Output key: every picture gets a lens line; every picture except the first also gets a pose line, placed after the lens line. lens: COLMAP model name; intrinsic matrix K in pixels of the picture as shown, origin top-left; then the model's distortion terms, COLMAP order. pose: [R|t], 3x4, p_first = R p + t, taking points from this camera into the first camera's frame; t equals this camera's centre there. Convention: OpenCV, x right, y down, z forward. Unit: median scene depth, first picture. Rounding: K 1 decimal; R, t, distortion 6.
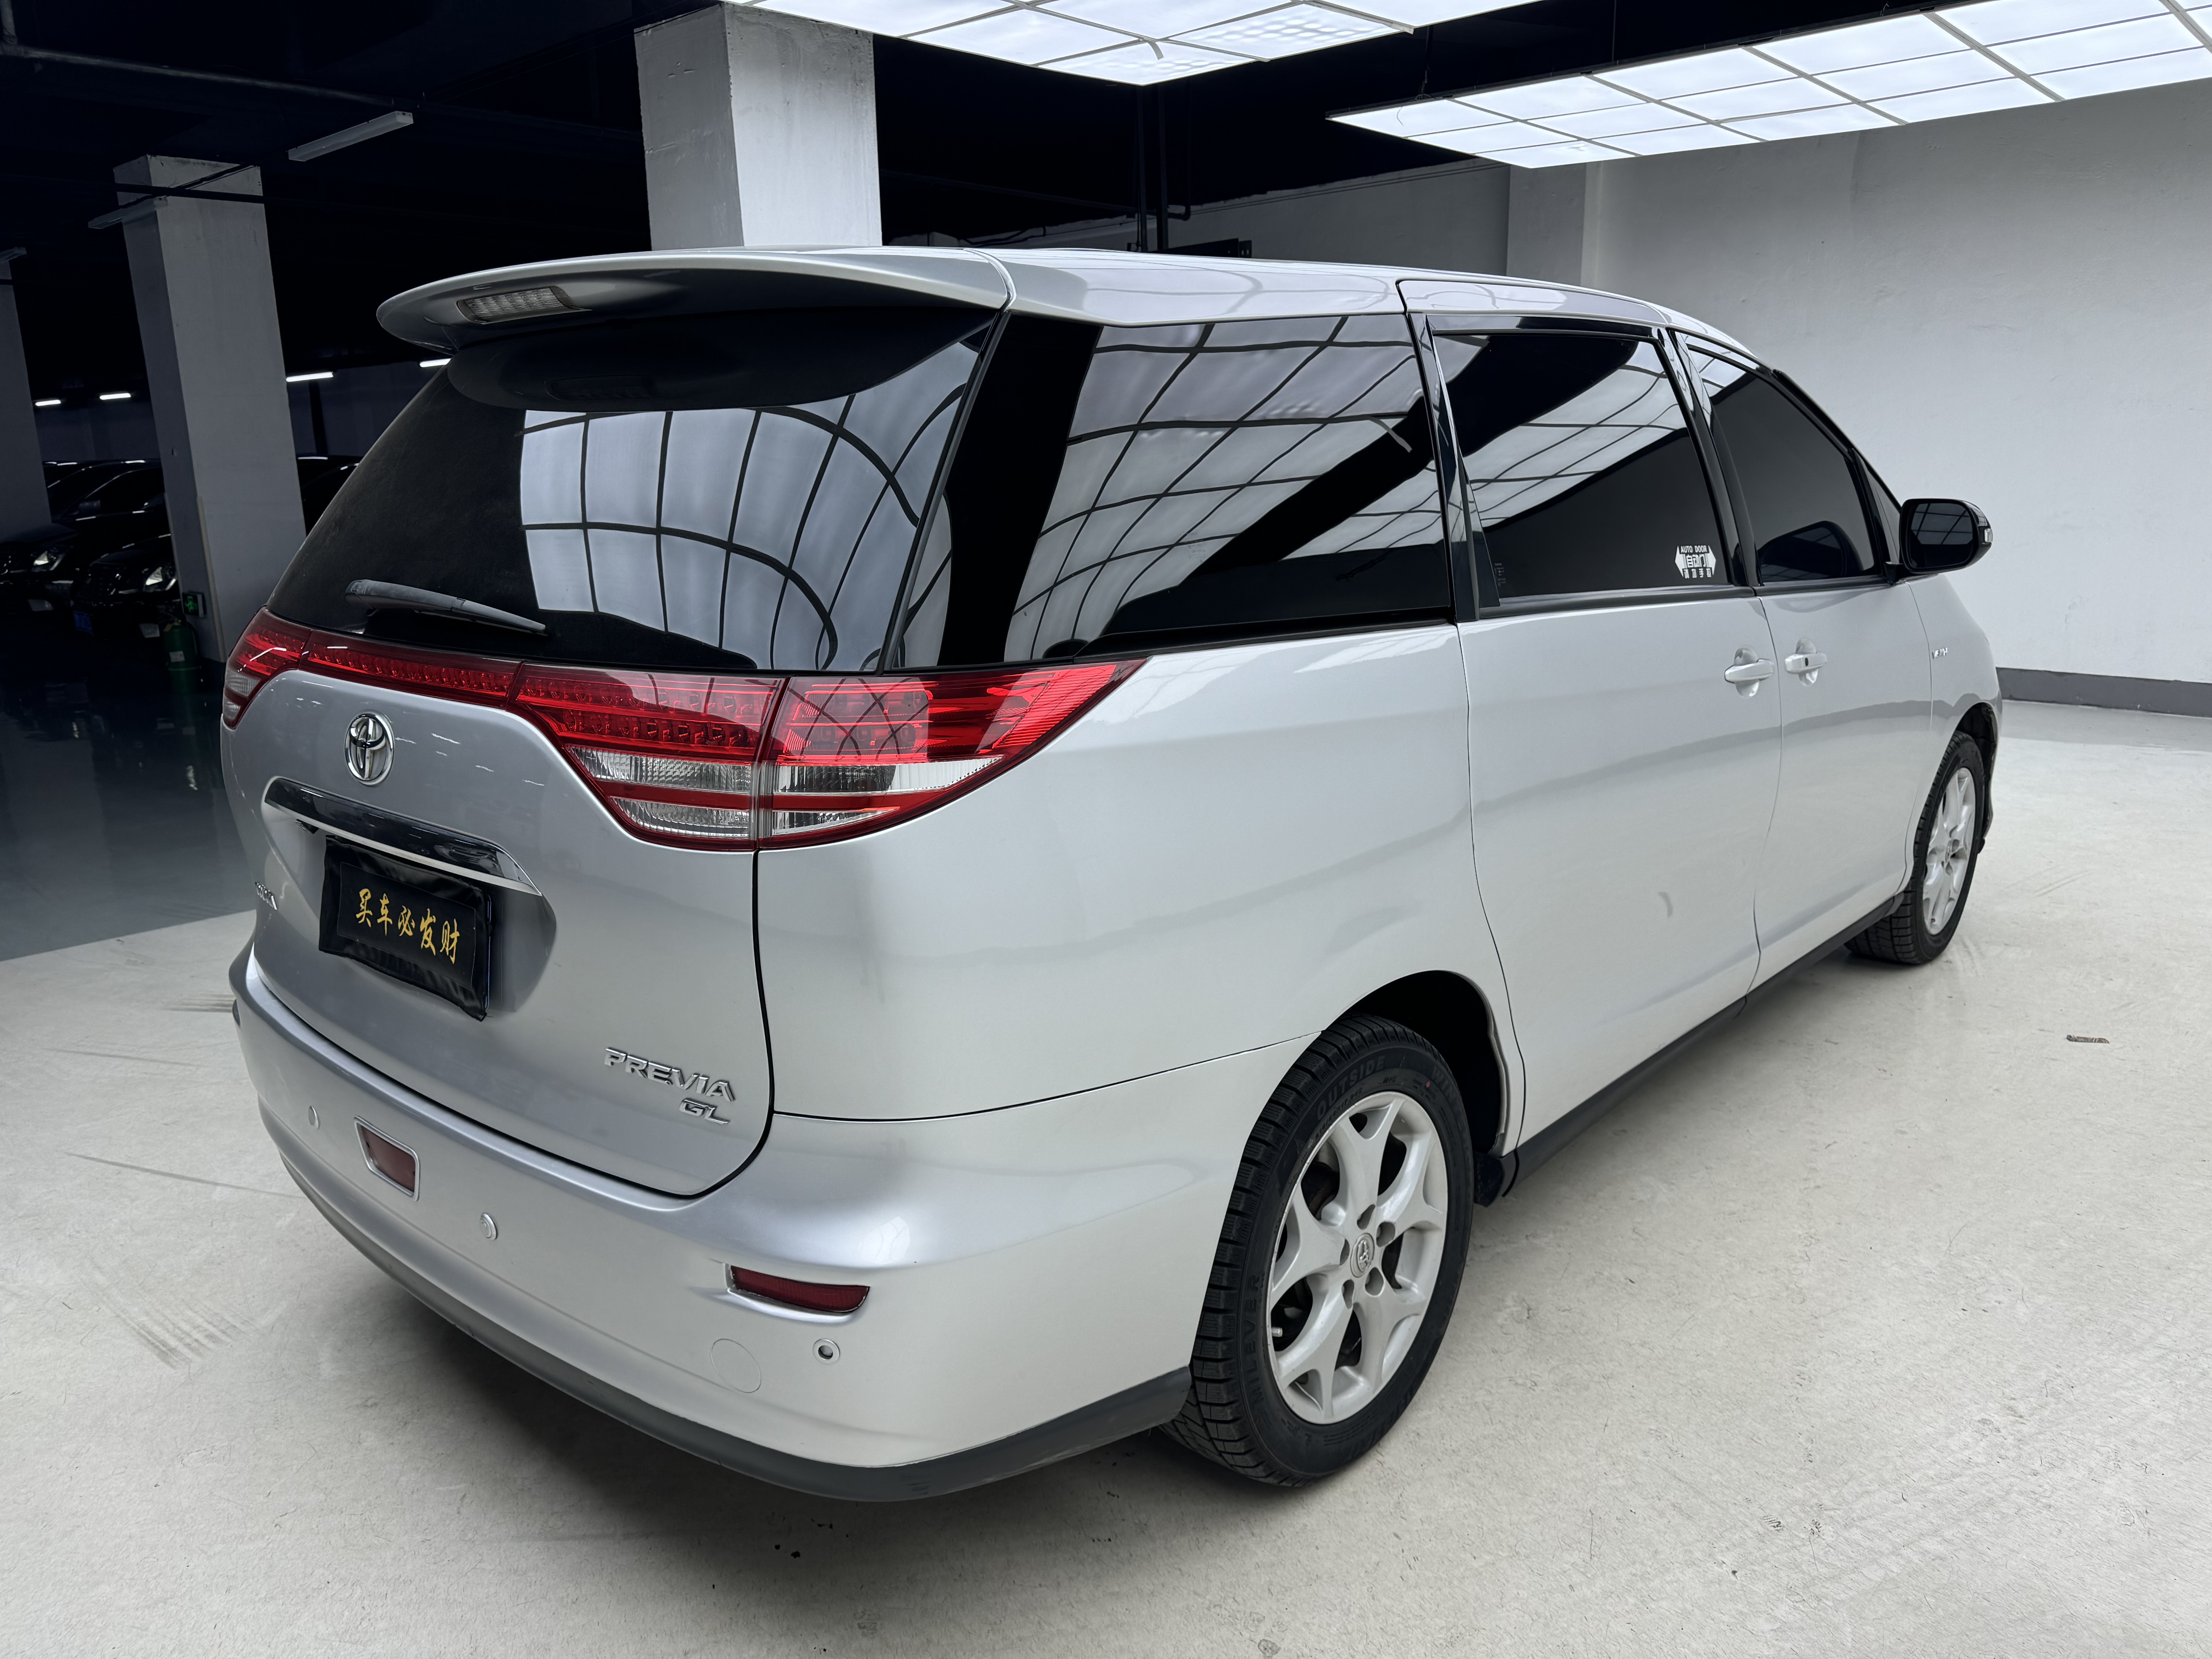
lens RADIAL K [[1564.5, 0, 1105.0], [0, 1564.5, 834.9], [0, 0, 1]] dist [0.035233, -0.033166]
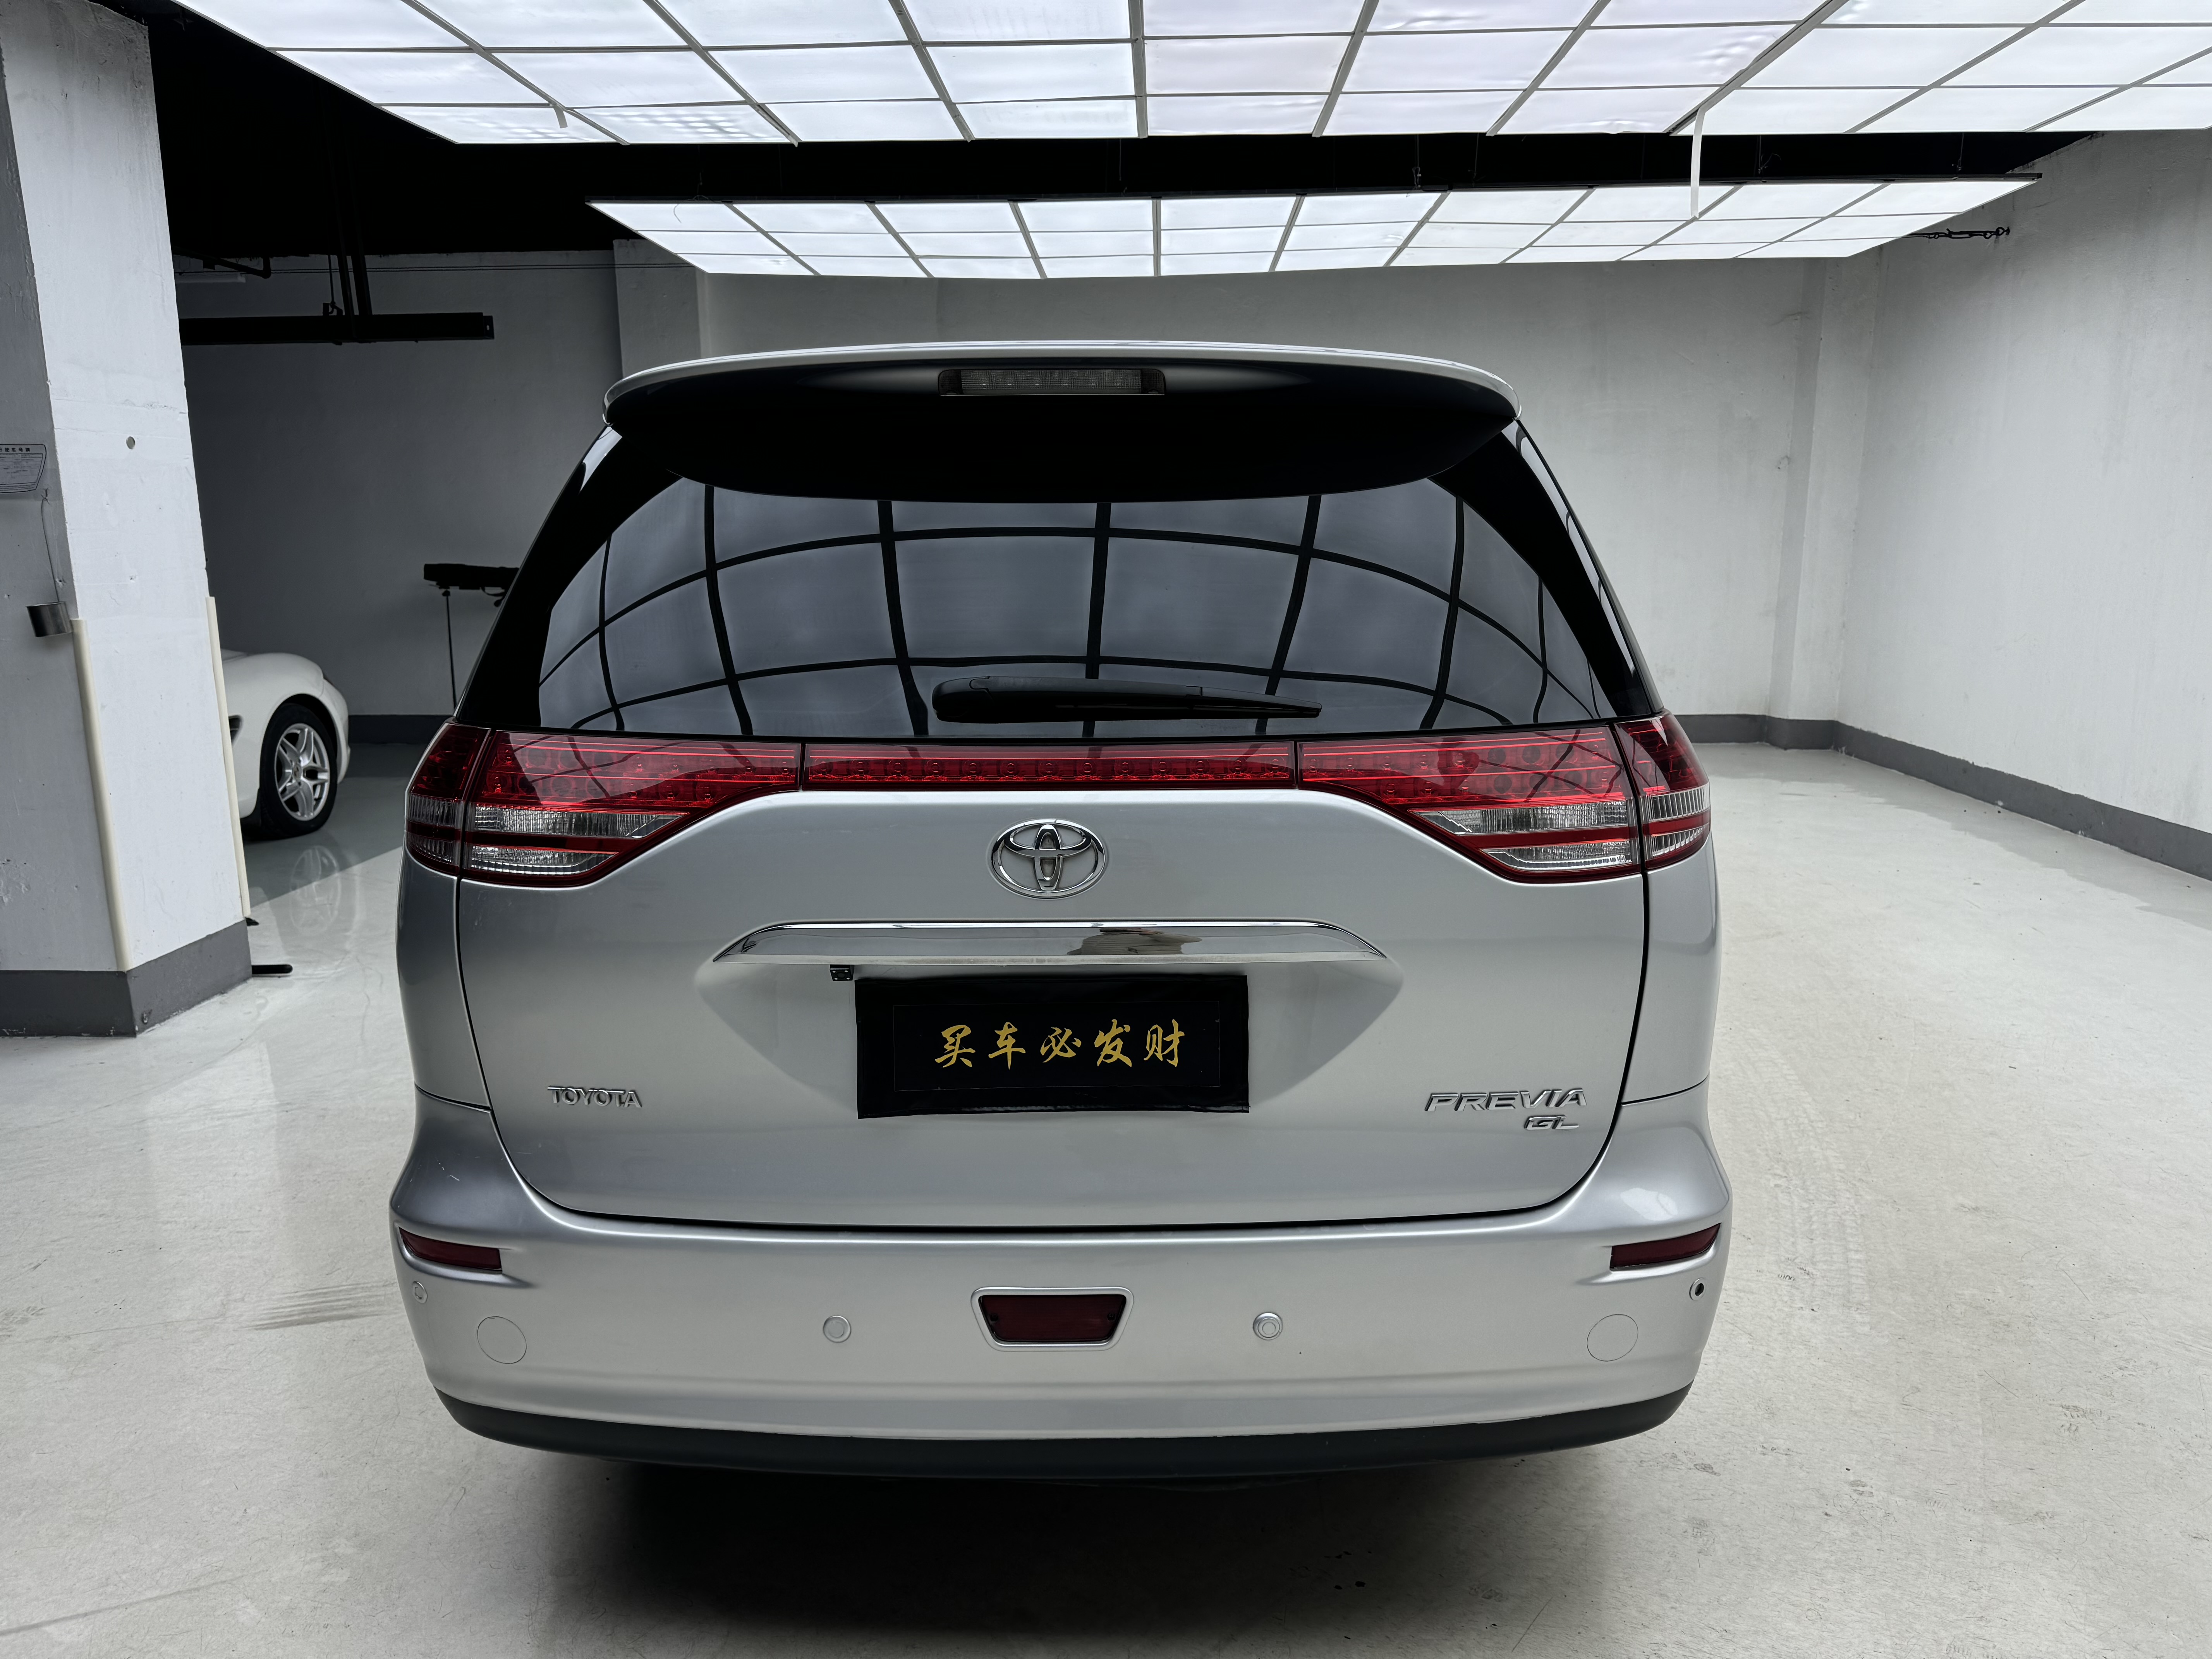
lens RADIAL K [[1564.5, 0, 1109.1], [0, 1564.5, 839.7], [0, 0, 1]] dist [0.035233, -0.033166]
pose [[0.753620, -0.117450, 0.646732, -1.007066], [0.151358, 0.988474, 0.003139, -0.060492], [-0.639646, 0.095523, 0.762711, 0.286300]]
